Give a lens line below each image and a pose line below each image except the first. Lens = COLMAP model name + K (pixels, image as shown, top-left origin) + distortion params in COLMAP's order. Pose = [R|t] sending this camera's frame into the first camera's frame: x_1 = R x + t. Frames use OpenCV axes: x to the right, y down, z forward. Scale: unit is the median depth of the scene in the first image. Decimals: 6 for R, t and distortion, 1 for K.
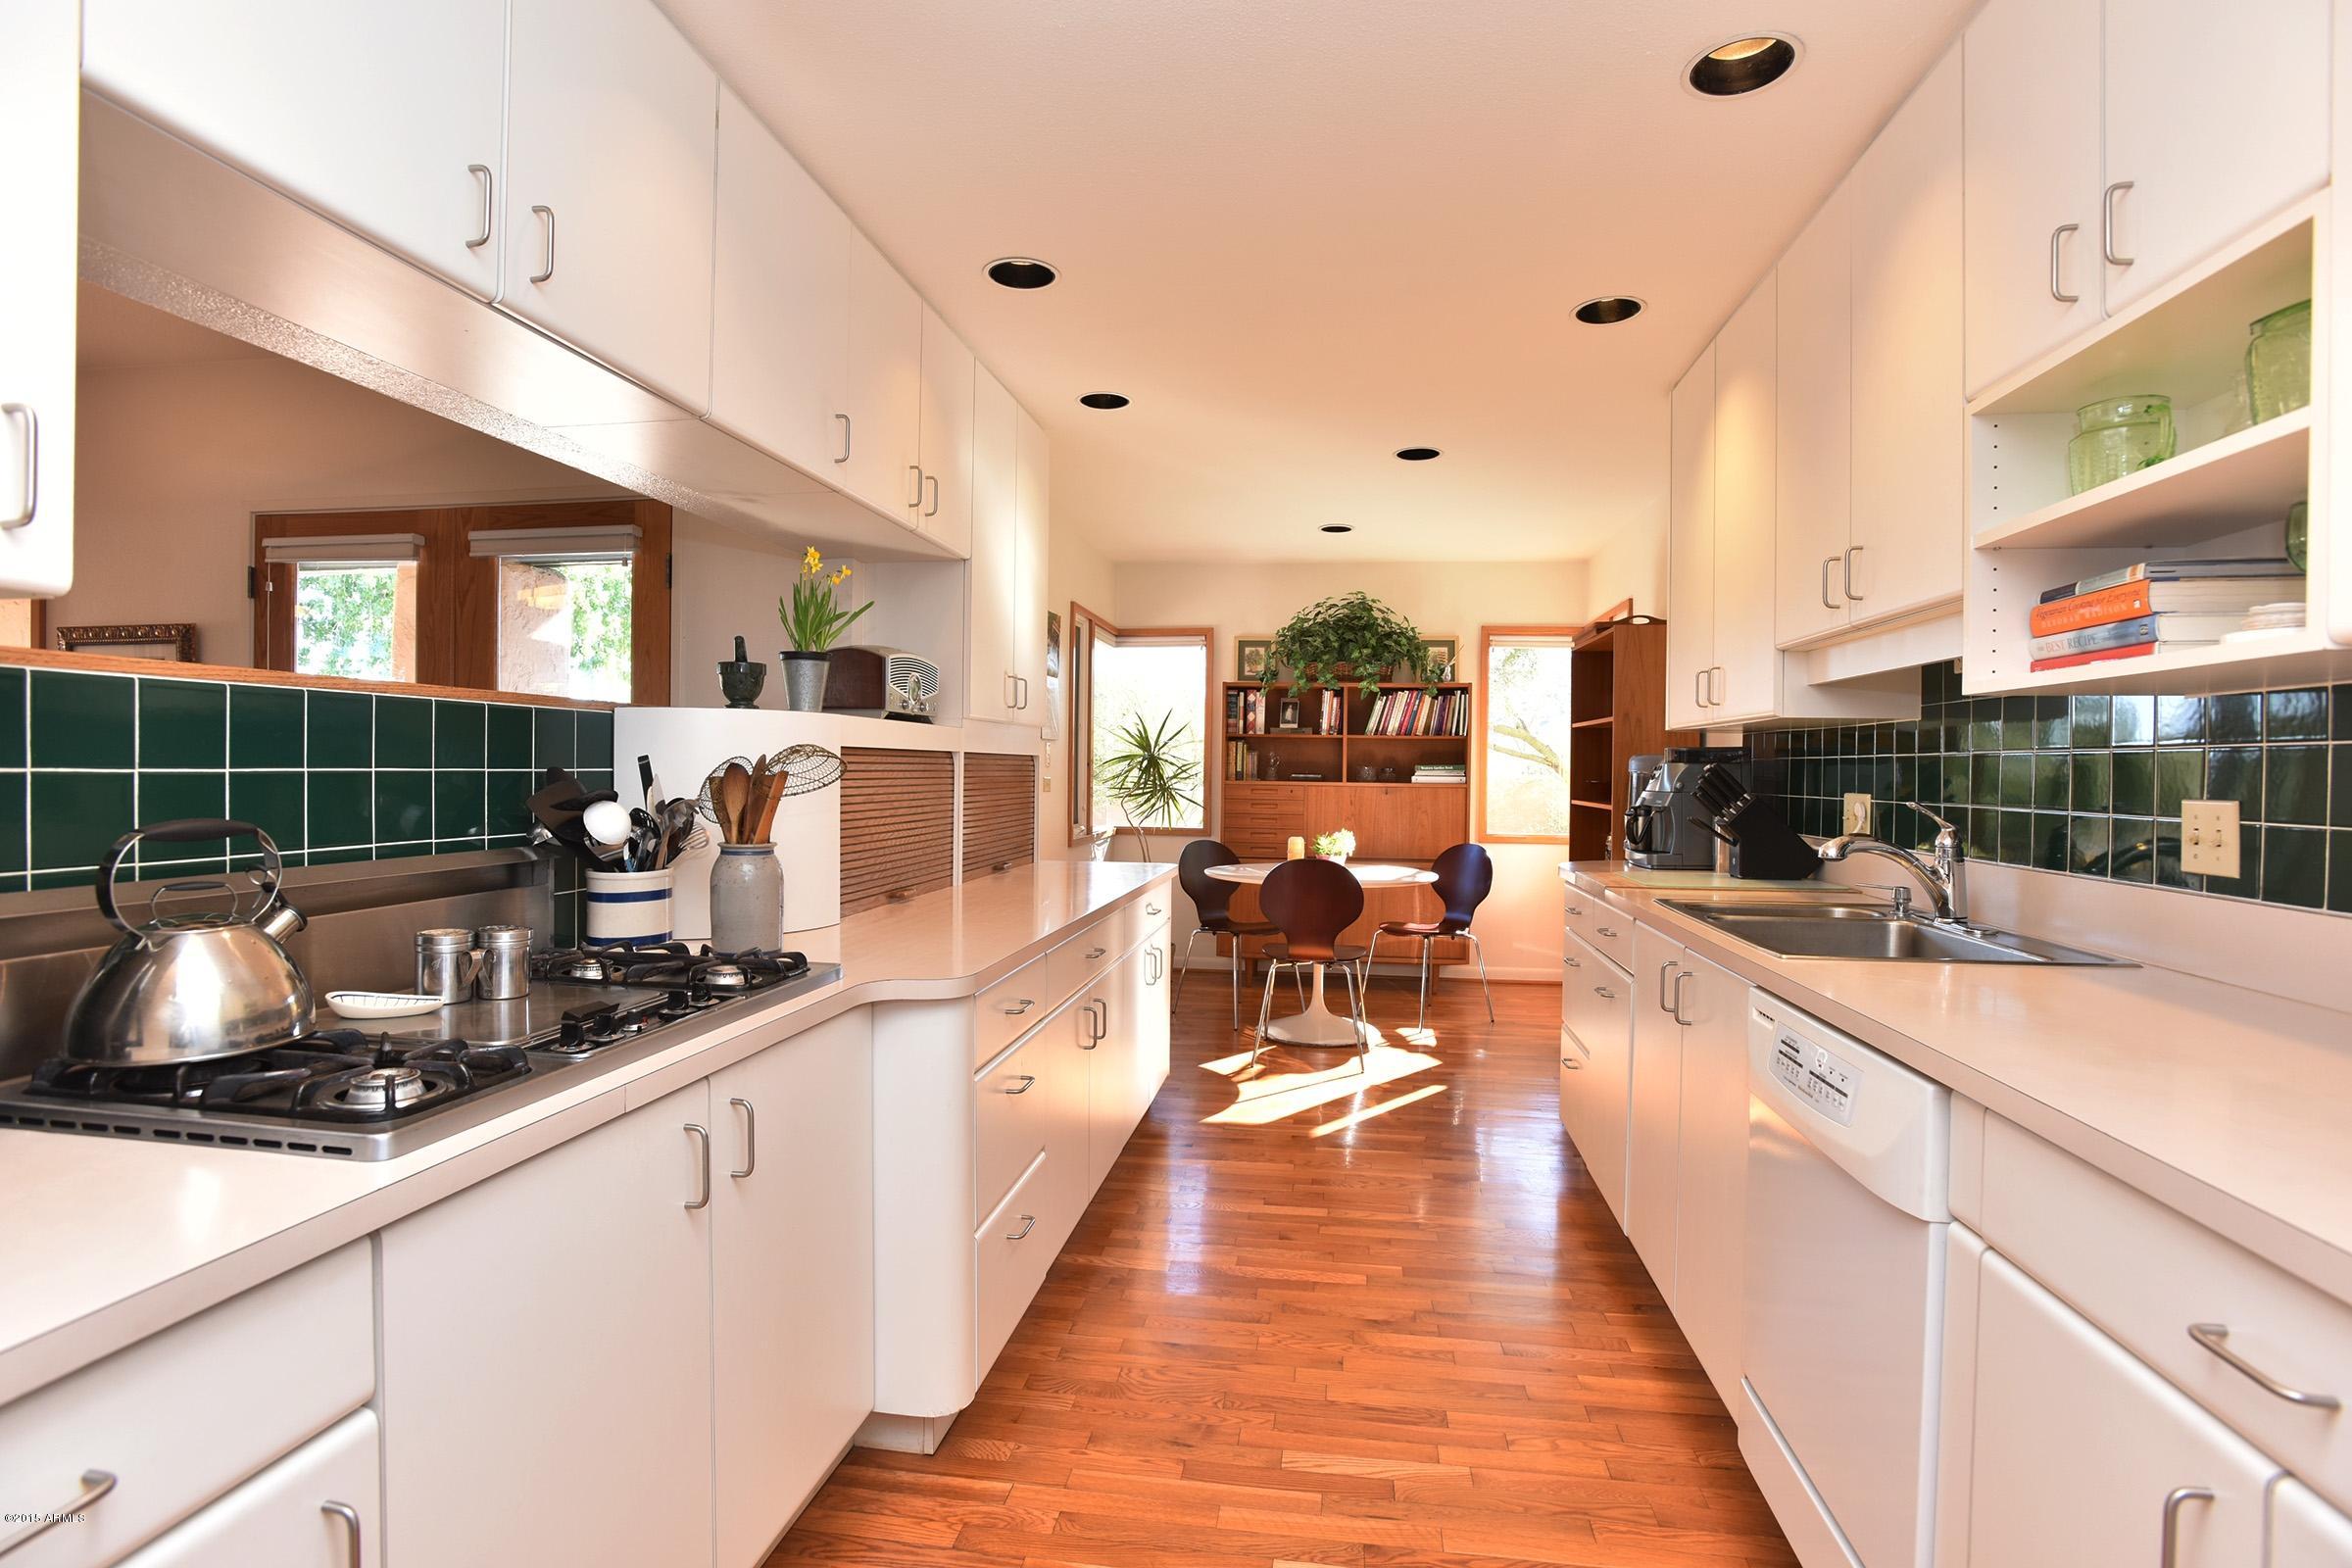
lens RADIAL K [[1193.5, 0, 1170.6], [0, 1193.5, 777.1], [0, 0, 1]] dist [-0.054574, 0.030621]
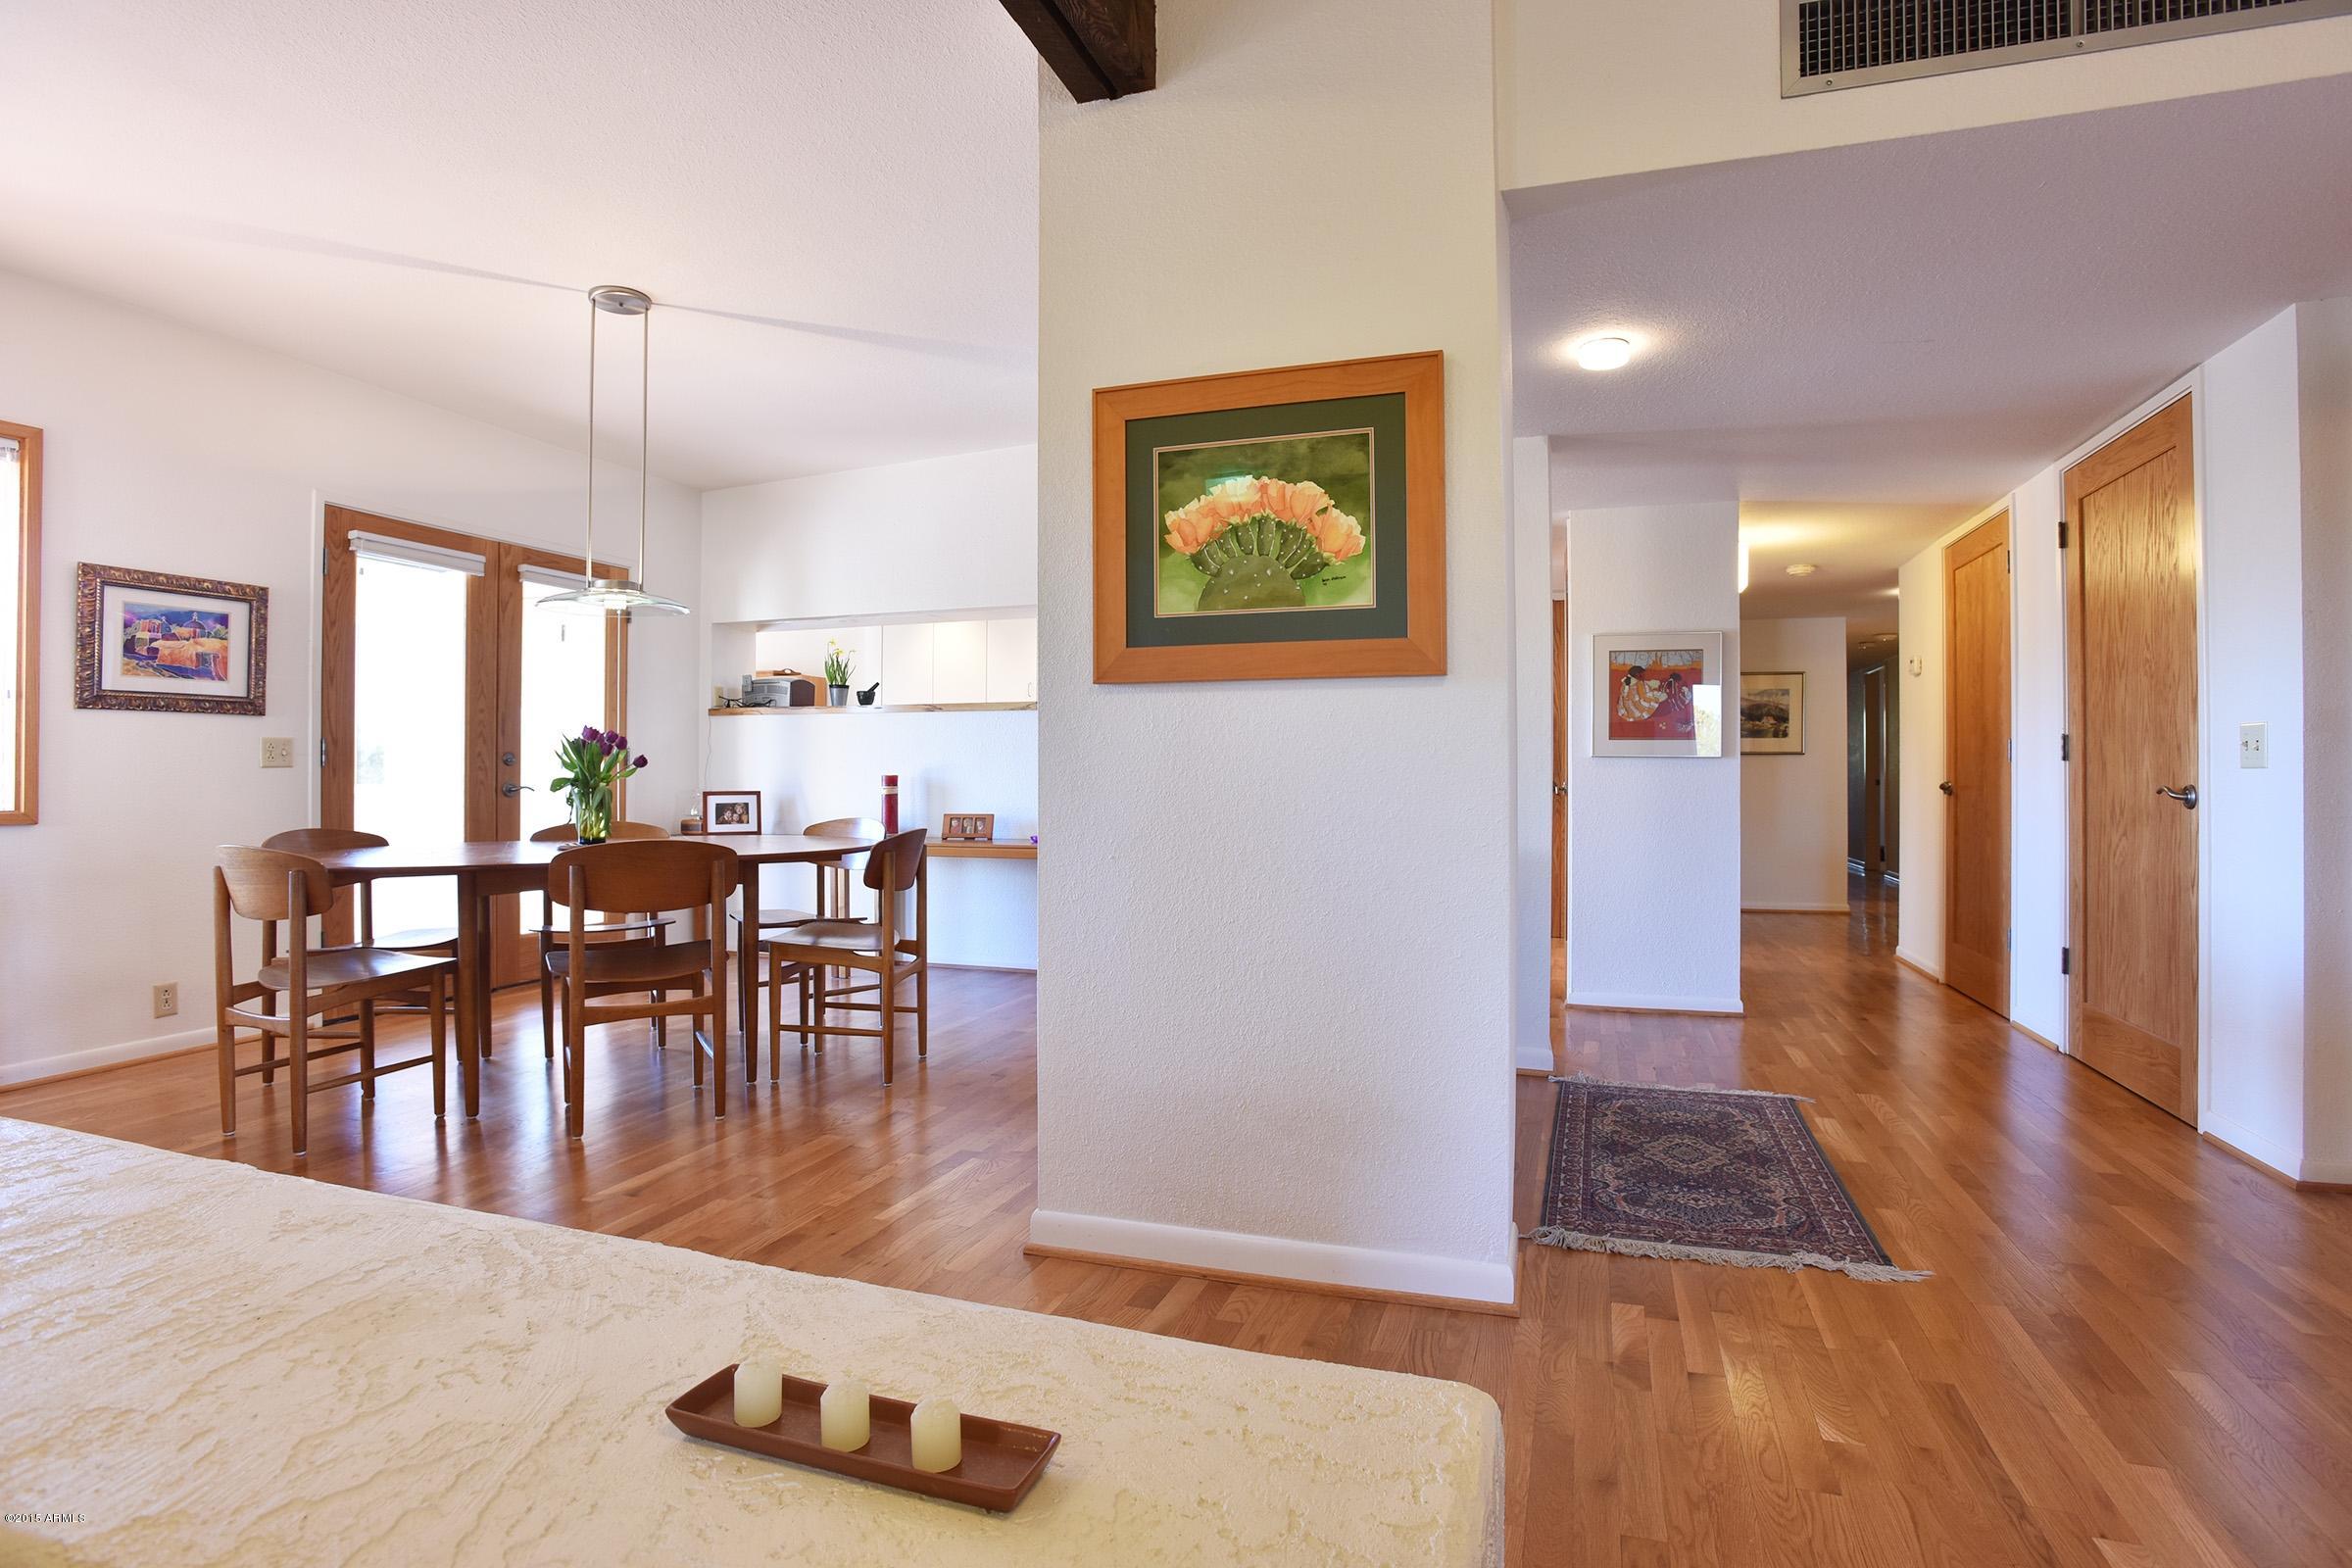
lens RADIAL K [[1193.5, 0, 1170.6], [0, 1193.5, 777.1], [0, 0, 1]] dist [-0.054574, 0.030621]
pose [[0.181145, -0.005969, 0.983438, -1.792168], [0.006638, 0.999966, 0.004846, 0.048444], [-0.983434, 0.005650, 0.181178, -0.039030]]
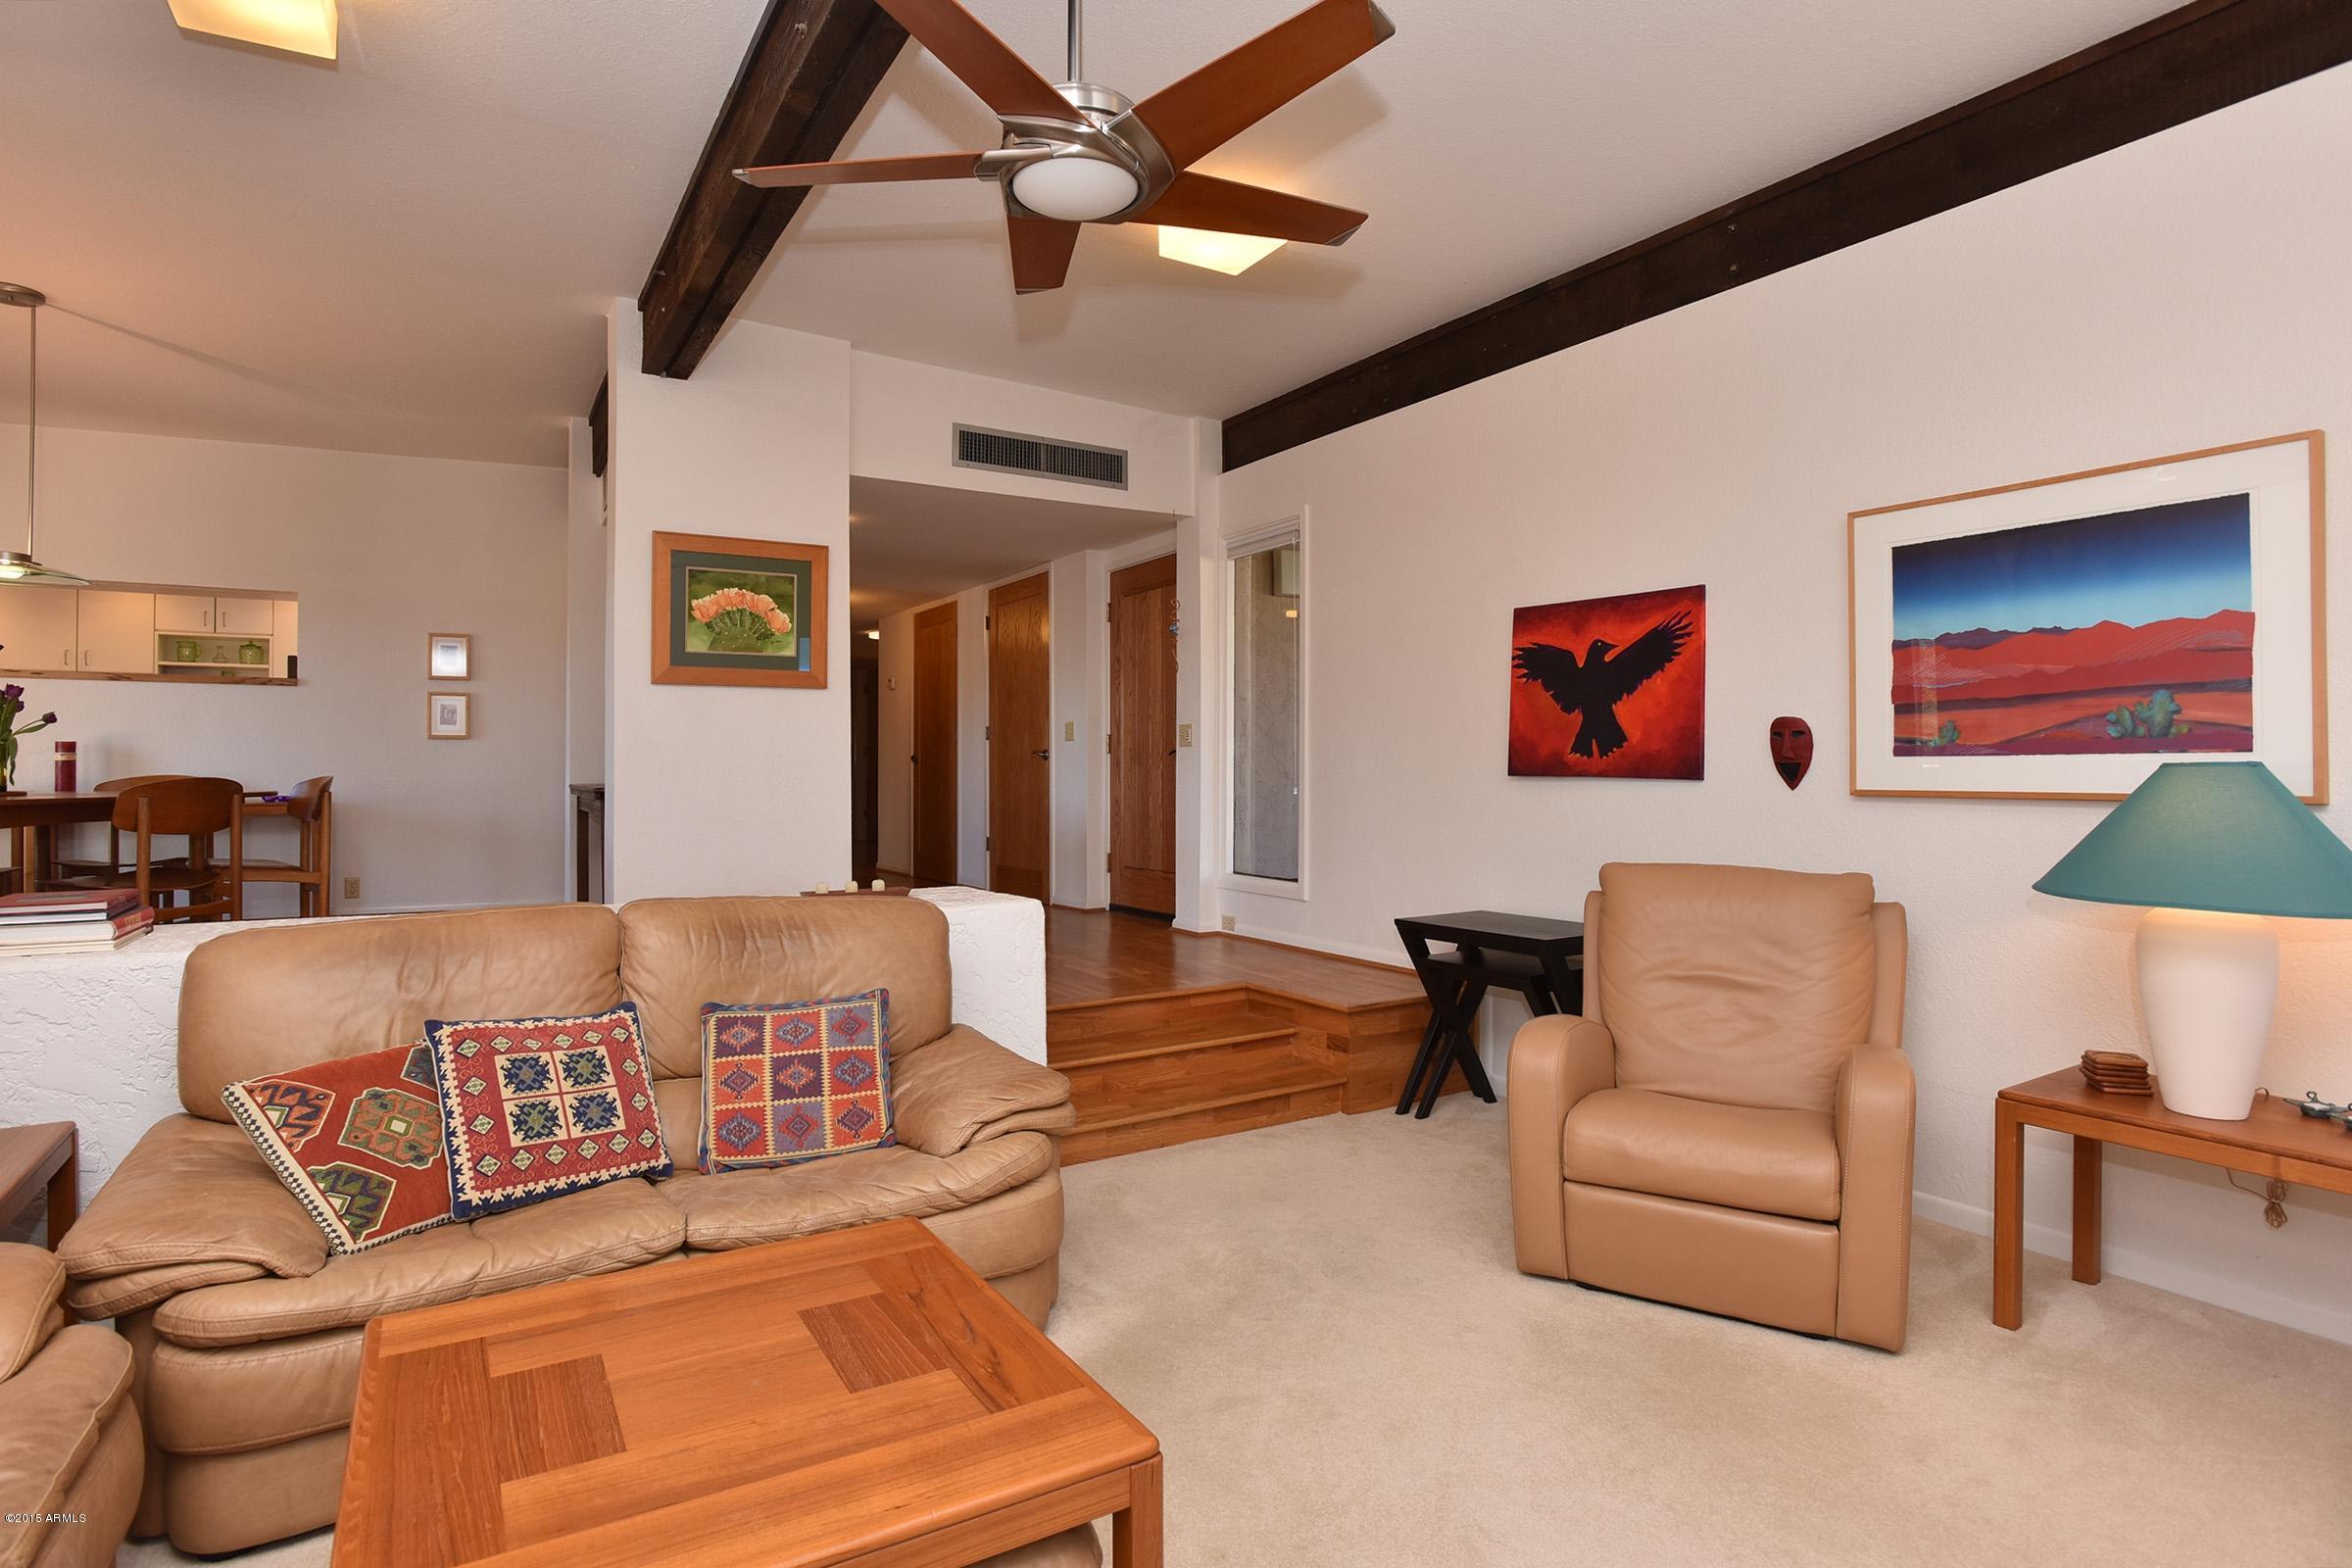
lens RADIAL K [[1193.5, 0, 1170.6], [0, 1193.5, 777.1], [0, 0, 1]] dist [-0.054574, 0.030621]
pose [[-0.647321, -0.009657, 0.762157, -2.405706], [0.003840, 0.999866, 0.015931, 0.077676], [-0.762208, 0.013239, -0.647197, 0.466432]]
